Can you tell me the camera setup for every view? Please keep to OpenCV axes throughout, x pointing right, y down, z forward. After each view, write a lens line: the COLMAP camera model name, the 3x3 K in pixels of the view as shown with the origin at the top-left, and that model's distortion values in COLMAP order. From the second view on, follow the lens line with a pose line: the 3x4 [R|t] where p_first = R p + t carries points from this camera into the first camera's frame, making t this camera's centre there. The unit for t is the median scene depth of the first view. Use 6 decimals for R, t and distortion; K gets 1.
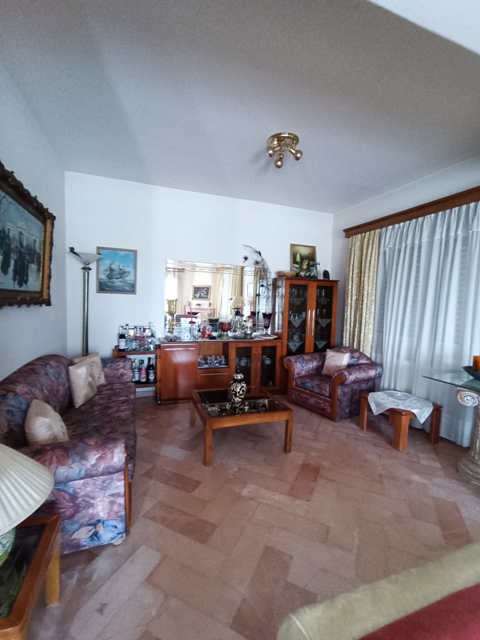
lens RADIAL K [[290.1, 0, 239.4], [0, 290.1, 321.2], [0, 0, 1]] dist [-0.010598, 0.005733]
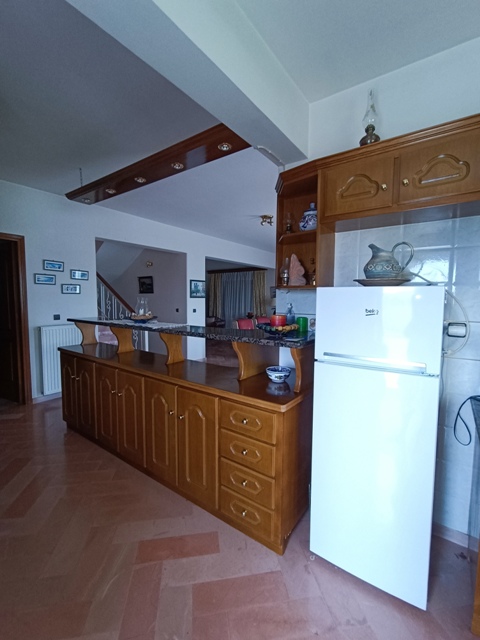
lens RADIAL K [[290.1, 0, 240.9], [0, 290.1, 321.3], [0, 0, 1]] dist [-0.010598, 0.005733]
pose [[0.832873, -0.065942, 0.549521, -0.964347], [0.058205, 0.997807, 0.031519, 0.074001], [-0.550395, 0.005733, 0.834885, -1.501570]]
